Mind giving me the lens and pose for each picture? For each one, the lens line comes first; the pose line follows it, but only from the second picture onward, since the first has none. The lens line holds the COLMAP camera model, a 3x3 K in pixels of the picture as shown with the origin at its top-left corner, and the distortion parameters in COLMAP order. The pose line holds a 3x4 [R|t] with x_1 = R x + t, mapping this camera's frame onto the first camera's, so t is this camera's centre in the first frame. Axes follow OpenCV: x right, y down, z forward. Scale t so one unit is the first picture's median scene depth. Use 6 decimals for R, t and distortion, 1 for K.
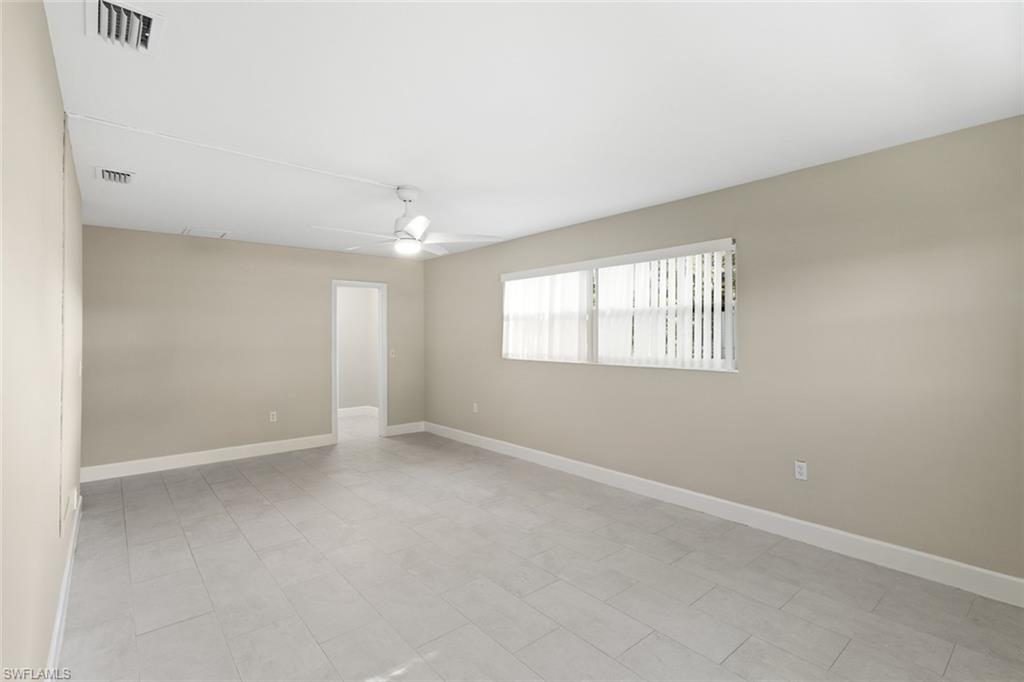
lens RADIAL K [[474.2, 0, 511.8], [0, 474.2, 336.6], [0, 0, 1]] dist [0.001600, 0.000245]
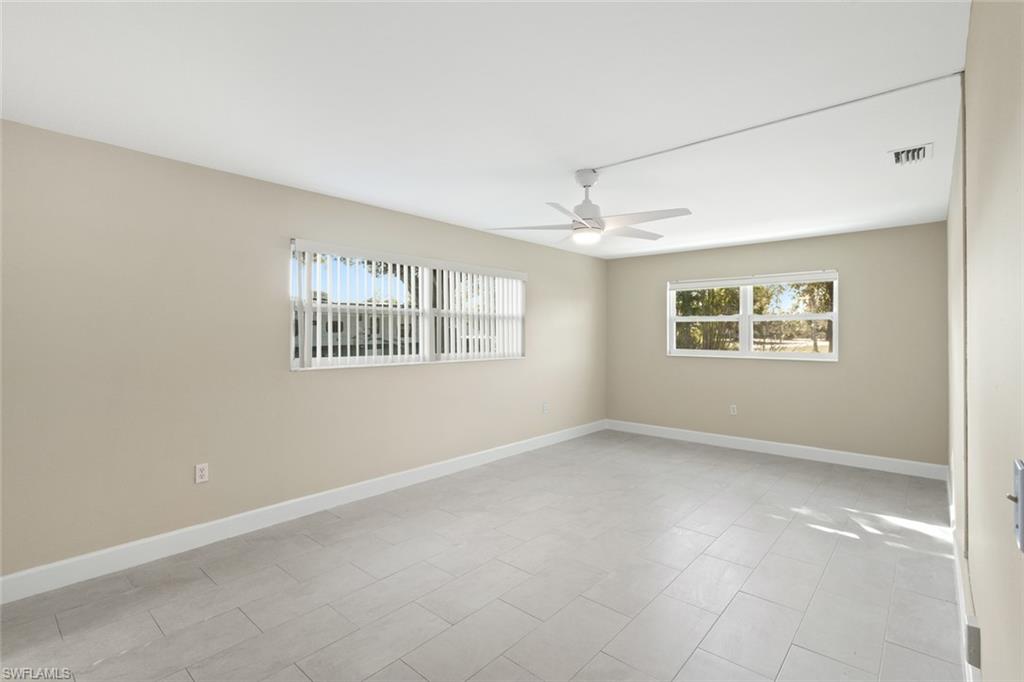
lens RADIAL K [[474.2, 0, 511.8], [0, 474.2, 336.6], [0, 0, 1]] dist [0.001600, 0.000245]
pose [[-0.140324, -0.001347, 0.990105, -0.895556], [-0.002305, 0.999997, 0.001034, 0.000579], [-0.990103, -0.002138, -0.140327, 1.031899]]
